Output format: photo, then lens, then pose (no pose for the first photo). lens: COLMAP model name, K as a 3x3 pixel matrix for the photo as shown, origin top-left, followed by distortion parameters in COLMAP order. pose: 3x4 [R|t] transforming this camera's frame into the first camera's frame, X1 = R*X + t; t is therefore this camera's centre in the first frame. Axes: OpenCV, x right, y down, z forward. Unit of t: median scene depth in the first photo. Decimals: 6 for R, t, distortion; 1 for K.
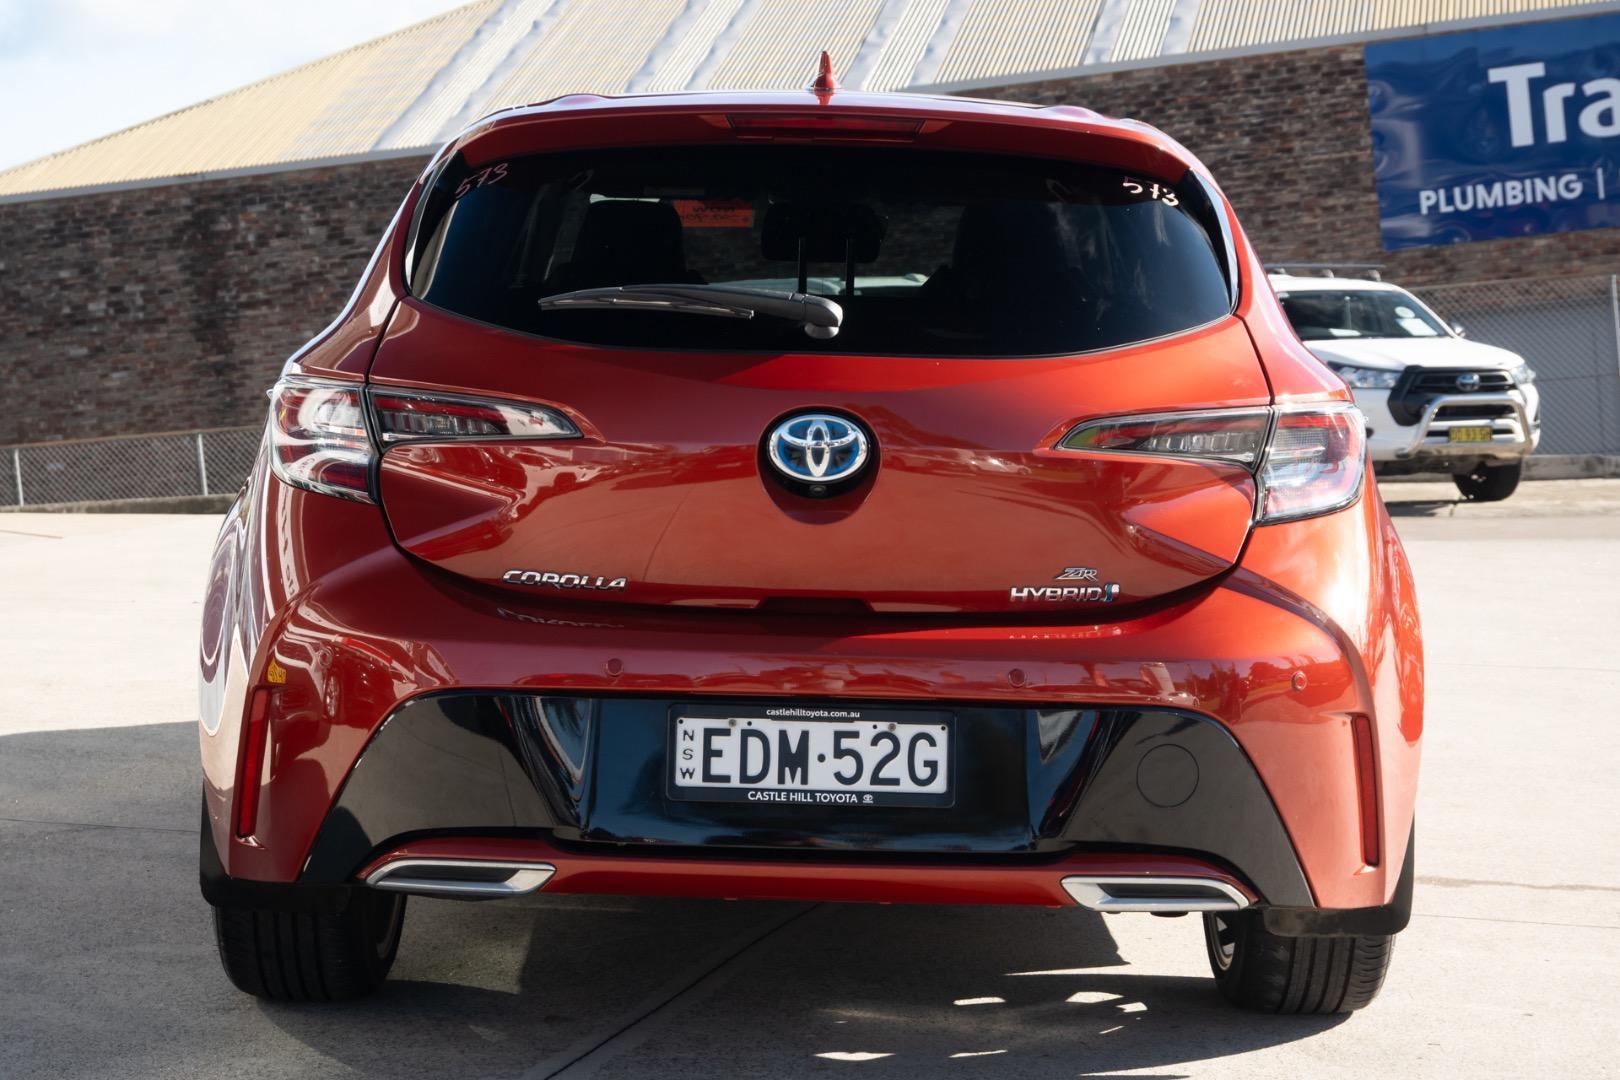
lens RADIAL K [[4950.3, 0, 810.0], [0, 4950.3, 540.0], [0, 0, 1]] dist [-0.010994, 0.466670]
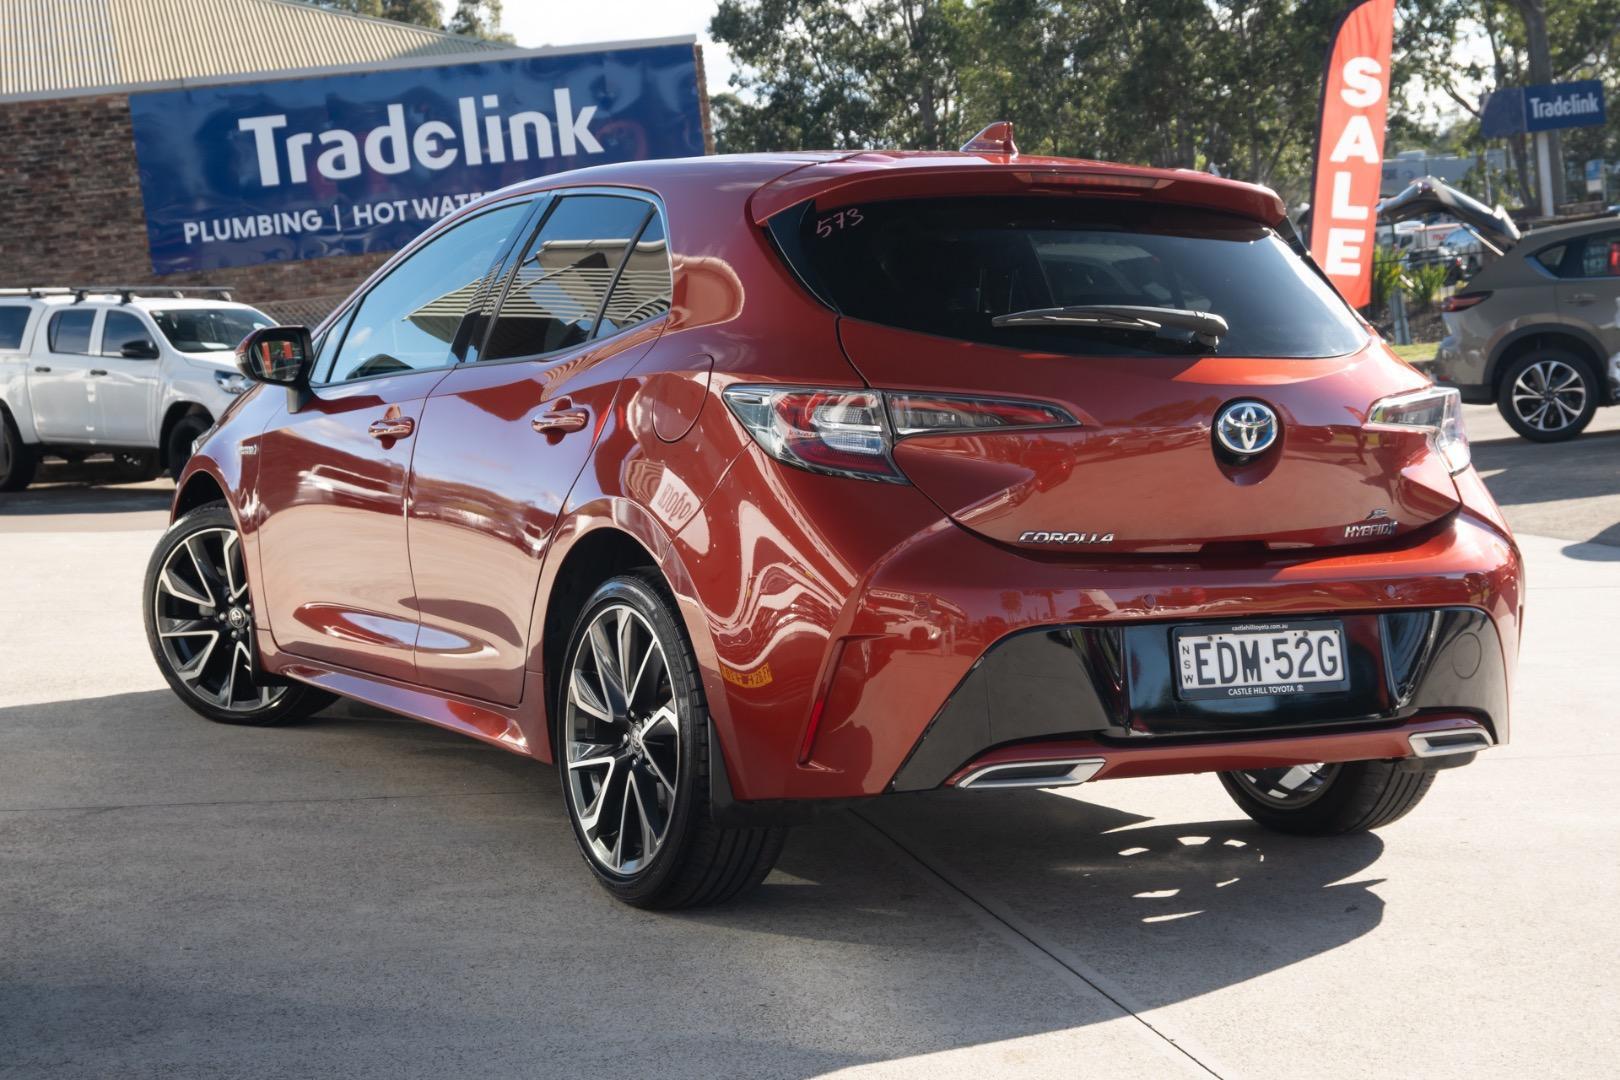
lens RADIAL K [[4950.3, 0, 810.0], [0, 4950.3, 540.0], [0, 0, 1]] dist [-0.010994, 0.466670]
pose [[0.670751, -0.041183, 0.740539, -0.634304], [0.043144, 0.998933, 0.016474, -0.009268], [-0.740427, 0.020900, 0.671812, 0.116368]]
